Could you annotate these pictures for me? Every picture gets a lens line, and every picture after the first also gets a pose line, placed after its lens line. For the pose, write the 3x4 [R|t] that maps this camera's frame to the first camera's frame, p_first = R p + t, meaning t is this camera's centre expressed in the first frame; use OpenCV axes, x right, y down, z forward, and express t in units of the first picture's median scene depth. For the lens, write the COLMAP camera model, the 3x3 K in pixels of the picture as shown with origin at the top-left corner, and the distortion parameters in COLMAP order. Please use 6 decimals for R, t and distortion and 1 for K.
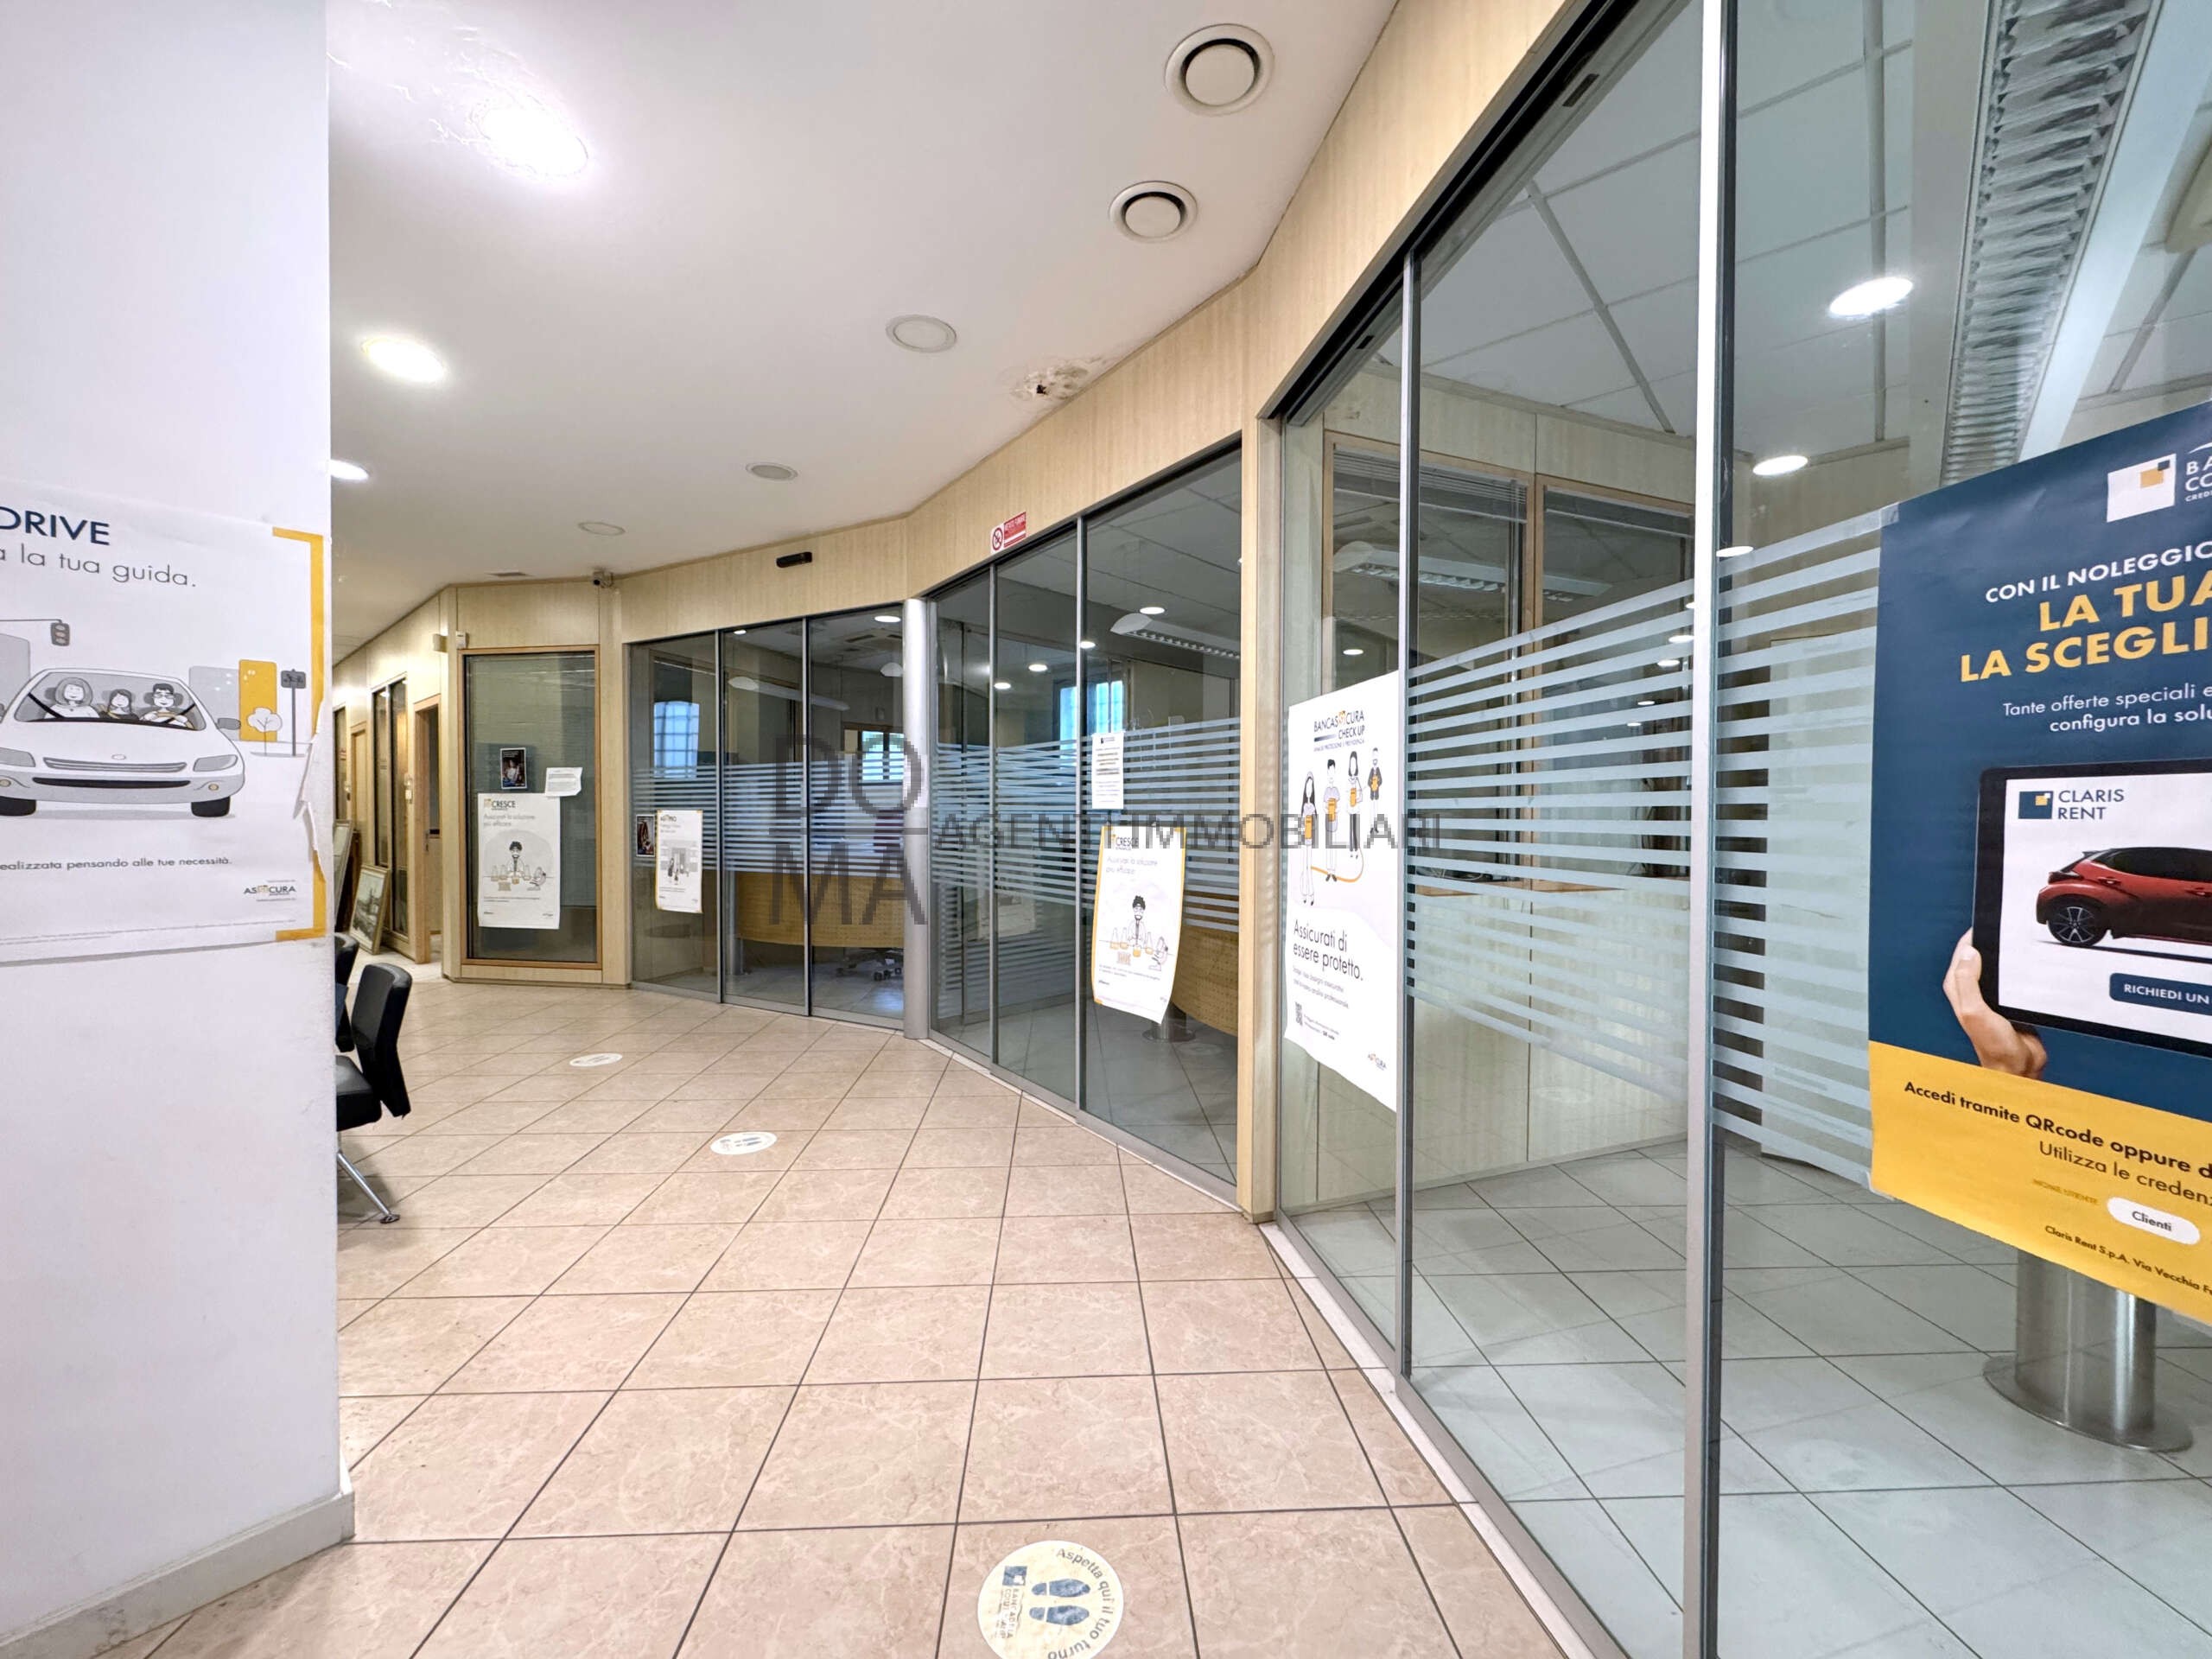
lens RADIAL K [[883.5, 0, 1106.8], [0, 883.5, 823.4], [0, 0, 1]] dist [0.000306, 0.000276]
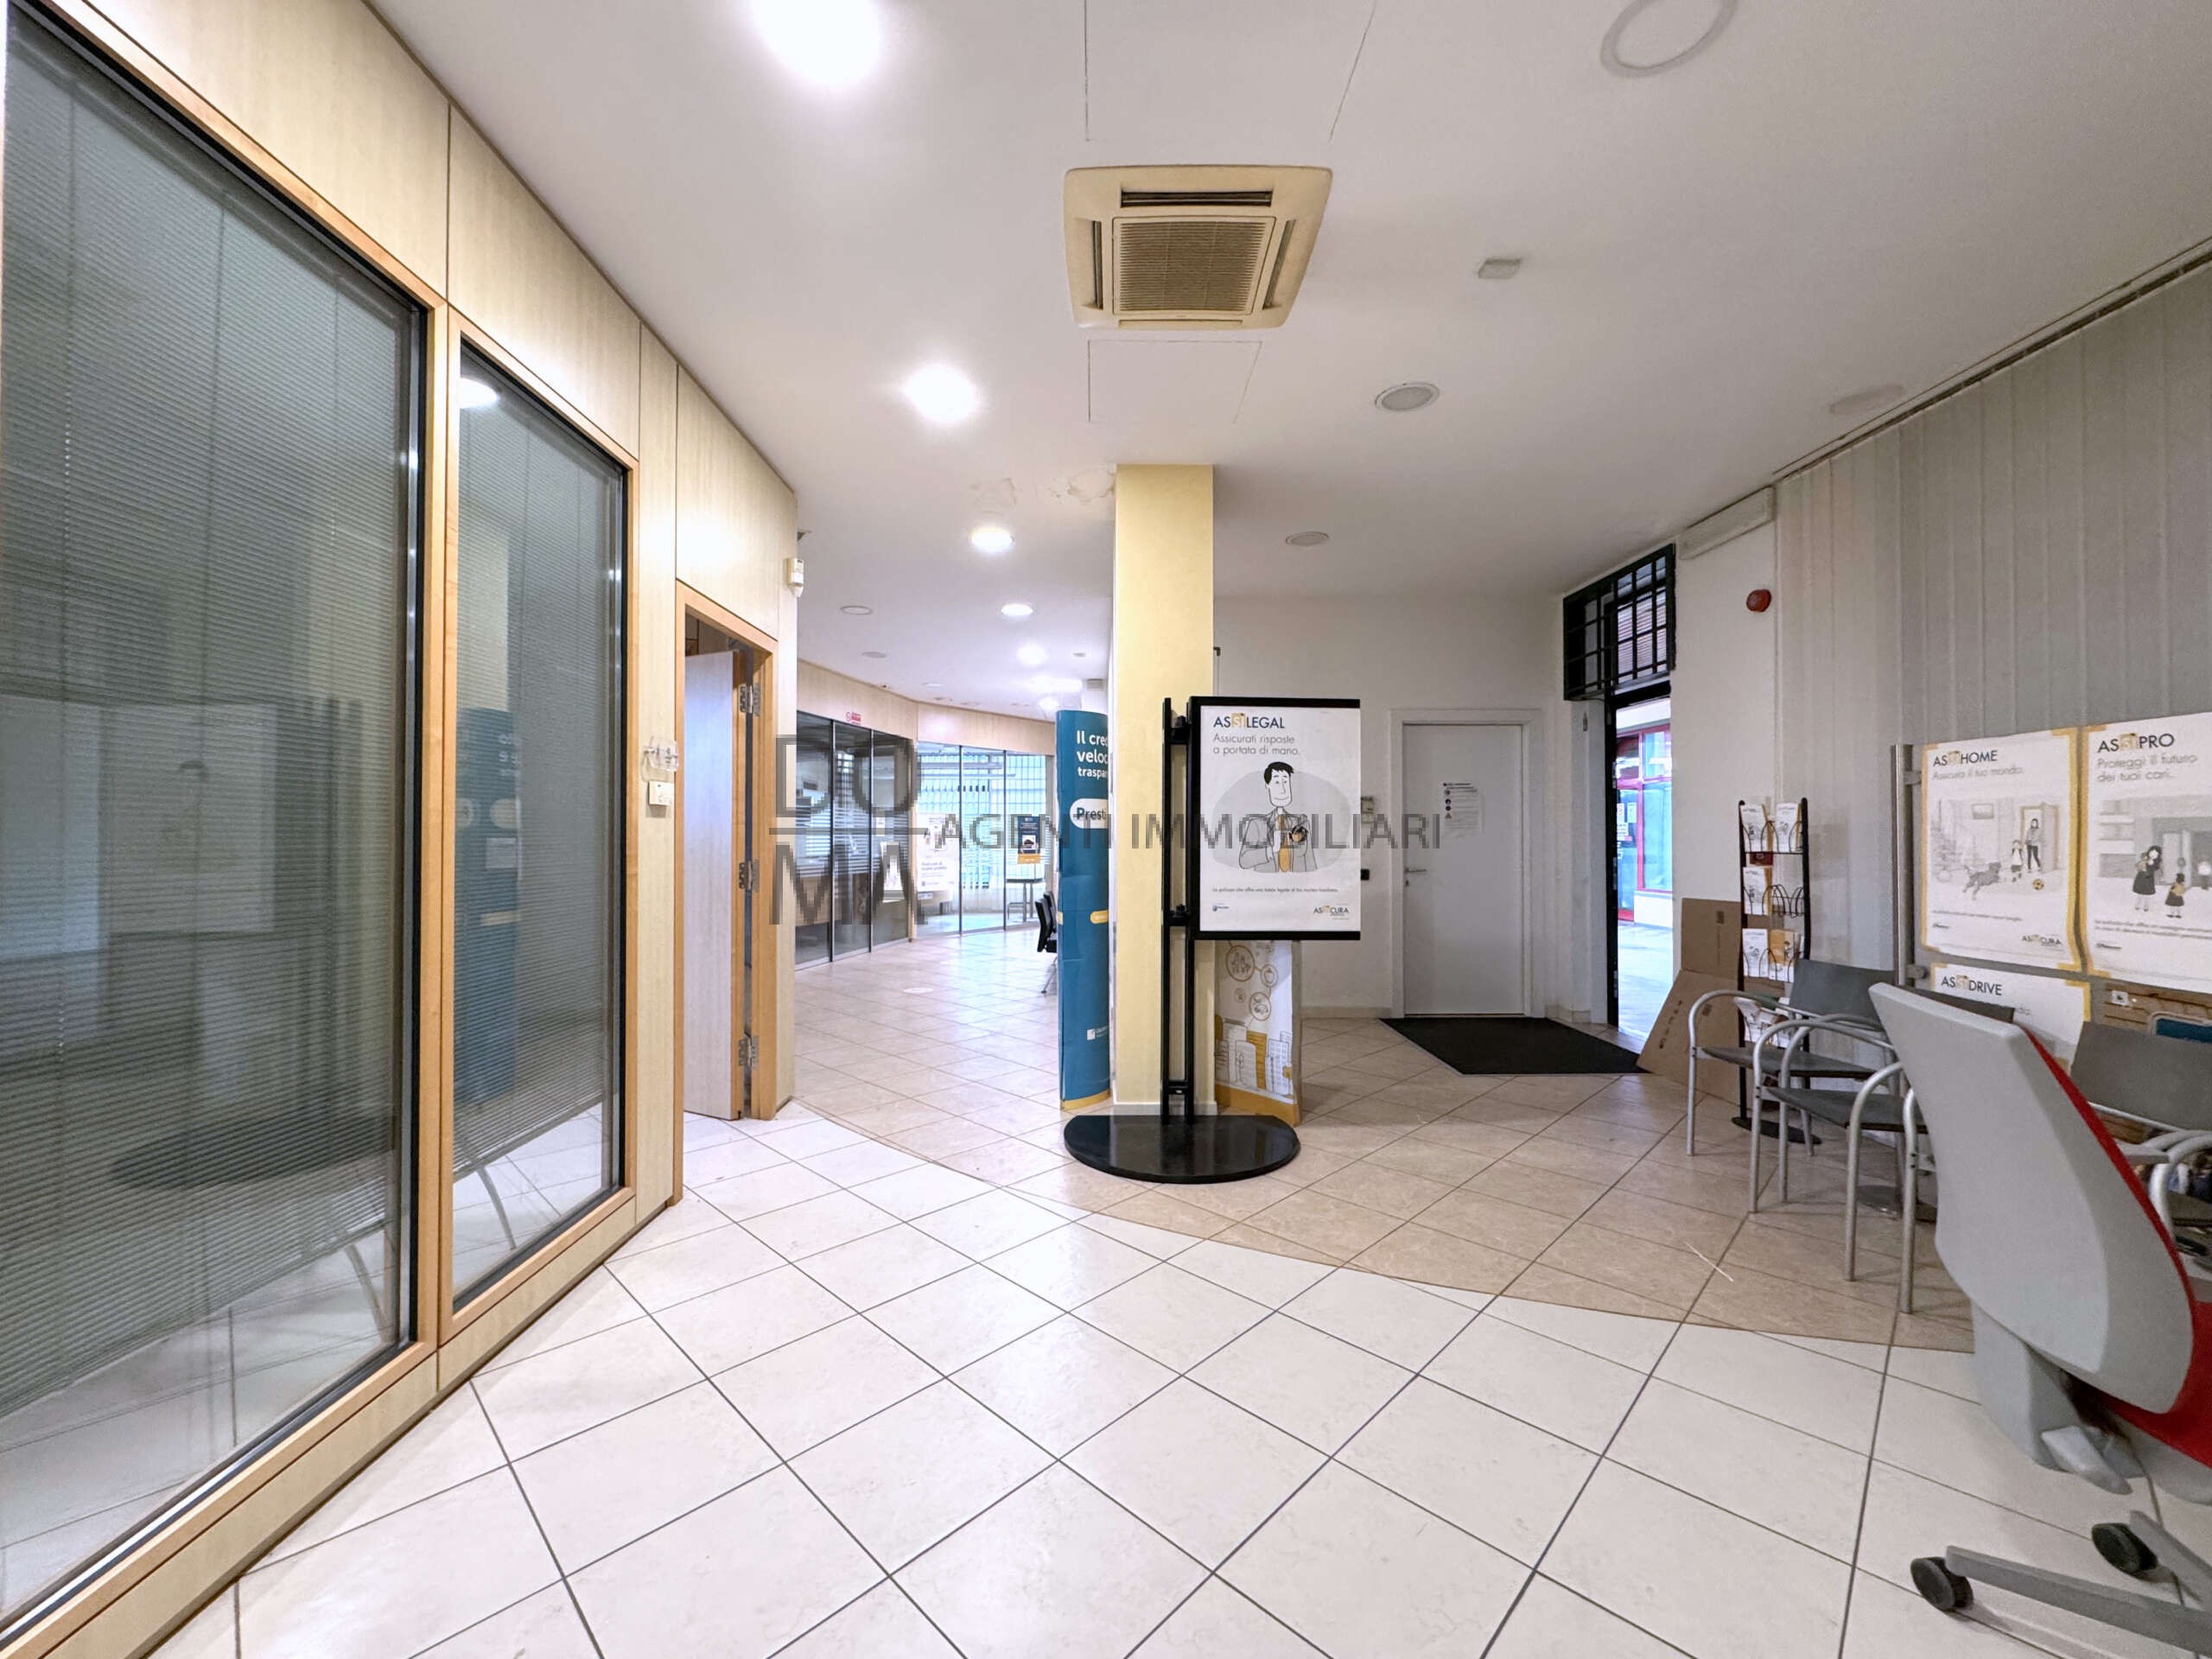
lens RADIAL K [[875.4, 0, 1106.0], [0, 875.4, 826.3], [0, 0, 1]] dist [-0.001515, 0.000303]
pose [[-0.683826, 0.006718, 0.729614, -2.660980], [0.006445, 0.999974, -0.003166, -0.035496], [-0.729616, 0.002537, -0.683852, 2.471445]]
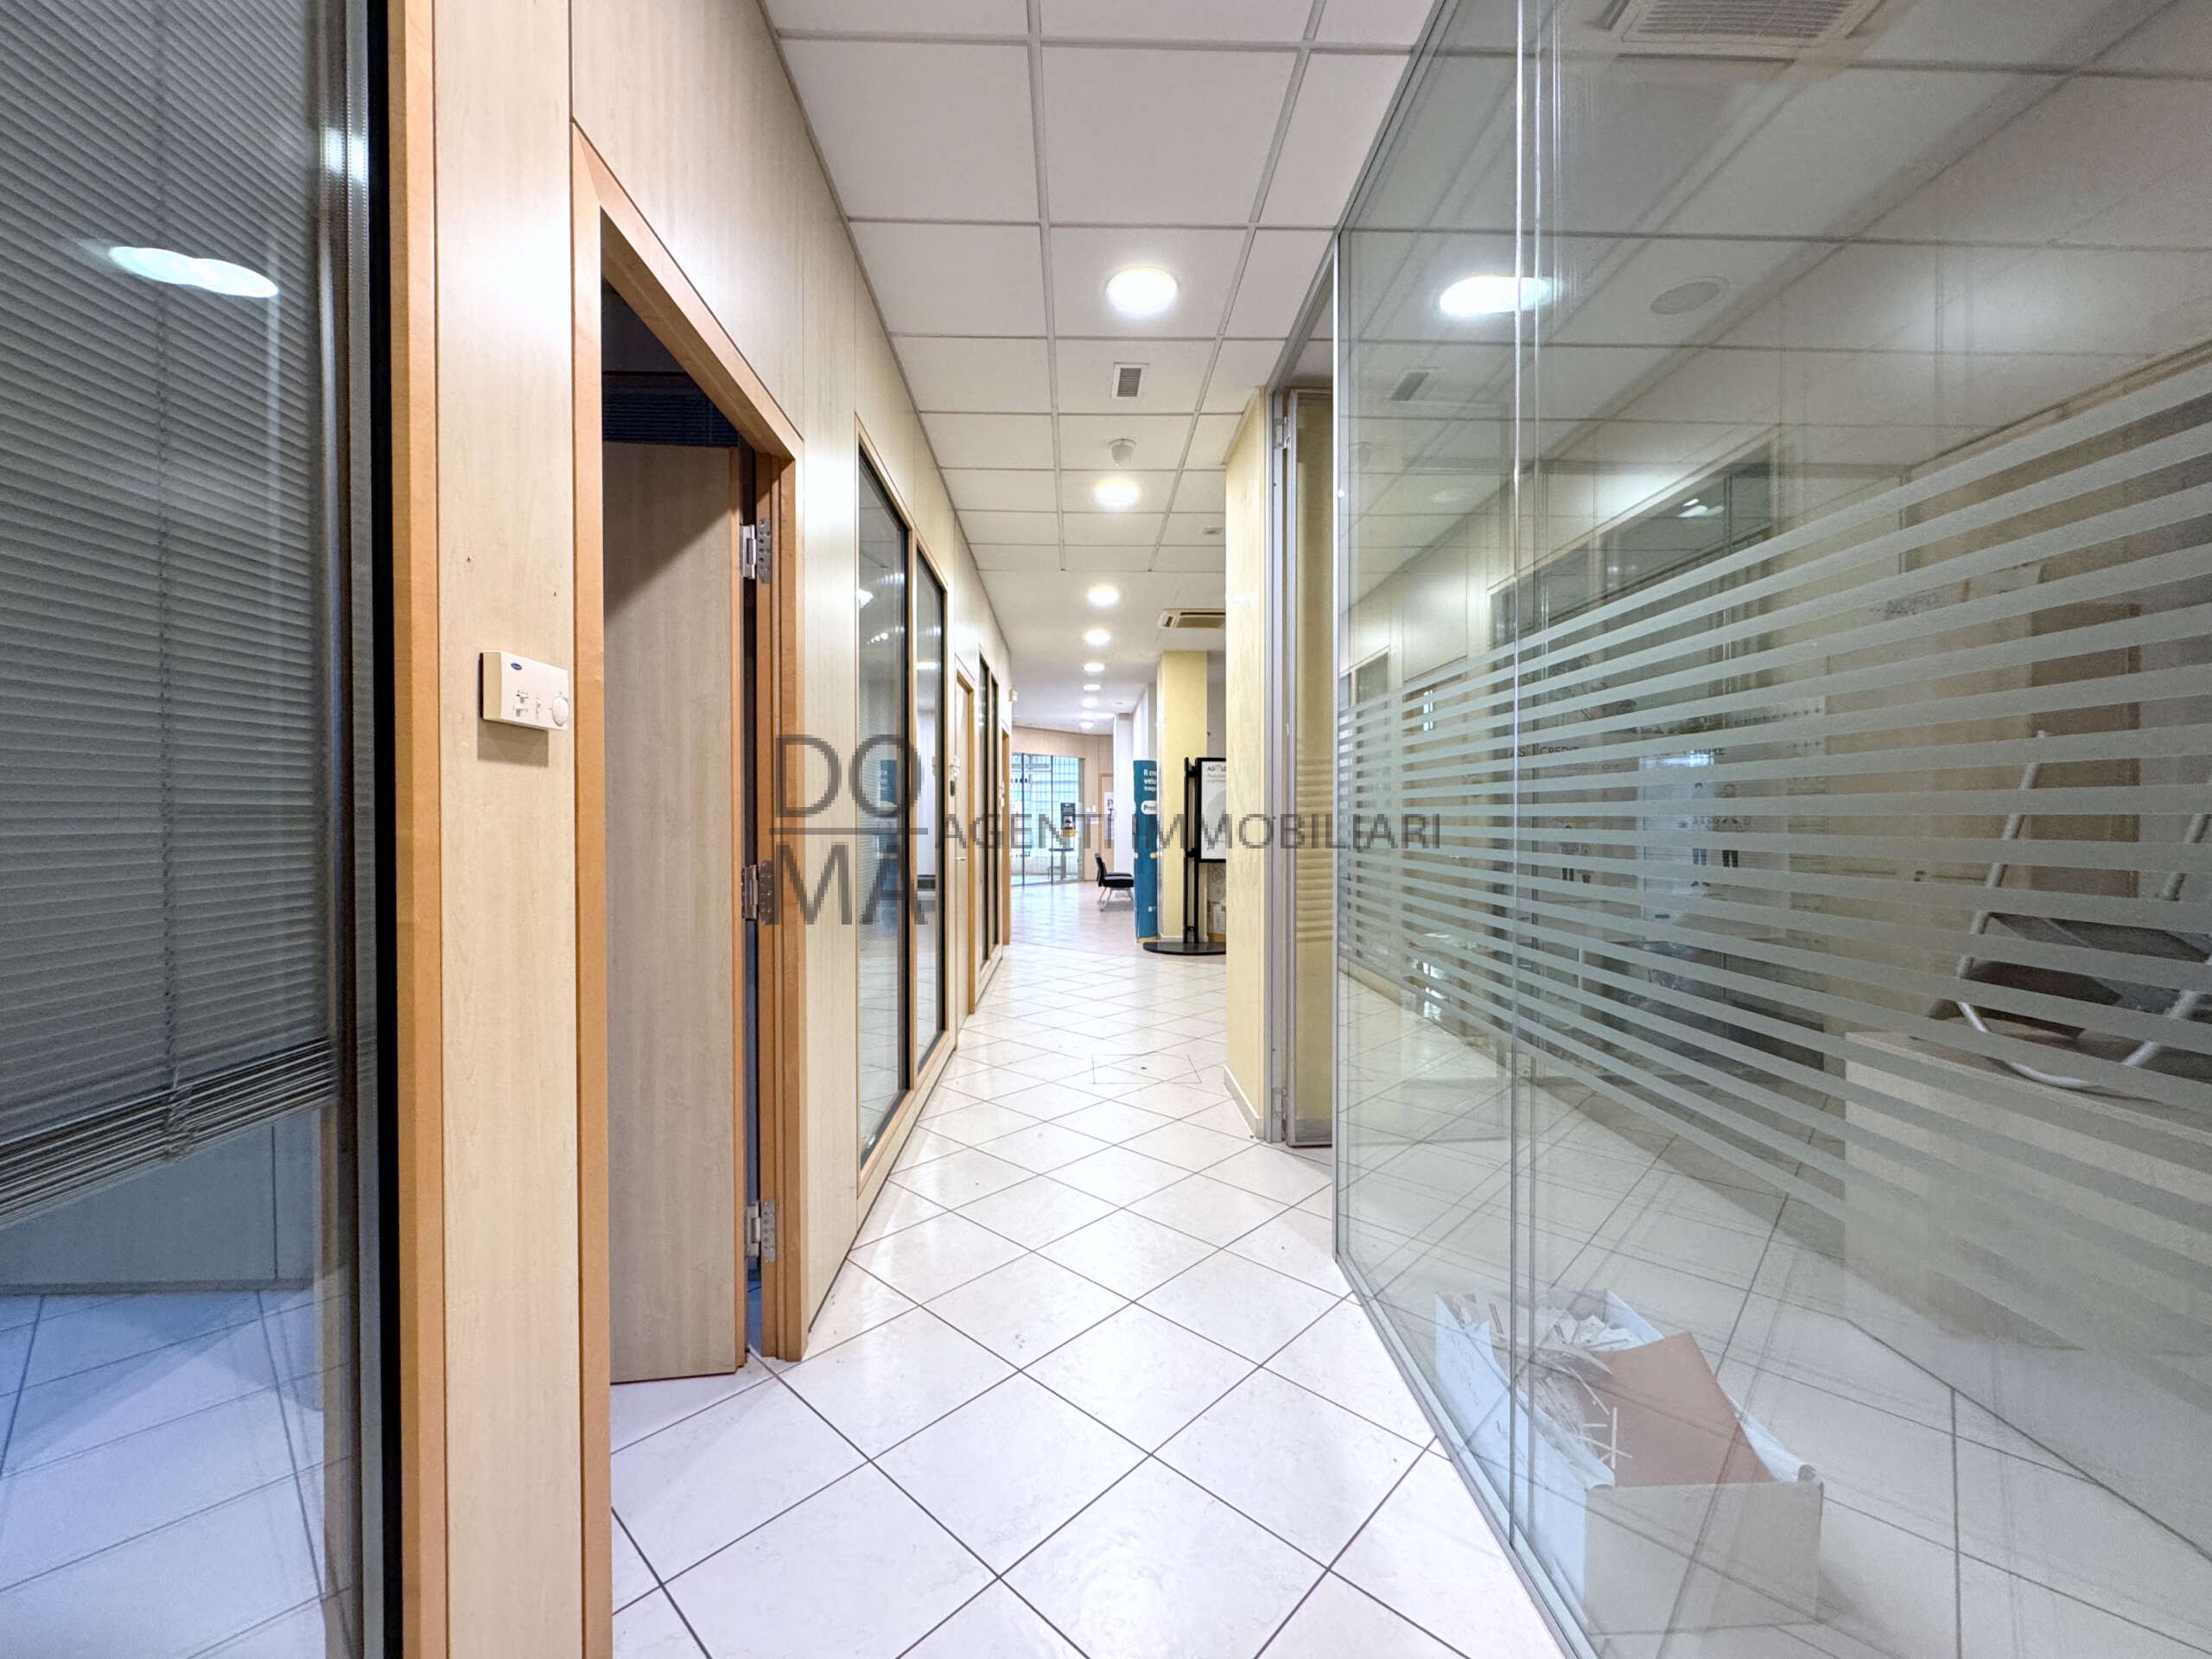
lens RADIAL K [[883.5, 0, 1106.8], [0, 883.5, 823.4], [0, 0, 1]] dist [0.000306, 0.000276]
pose [[-0.699900, -0.006280, 0.714213, -3.580490], [0.007490, 0.999842, 0.016131, -0.053748], [-0.714201, 0.016639, -0.699742, 3.625308]]
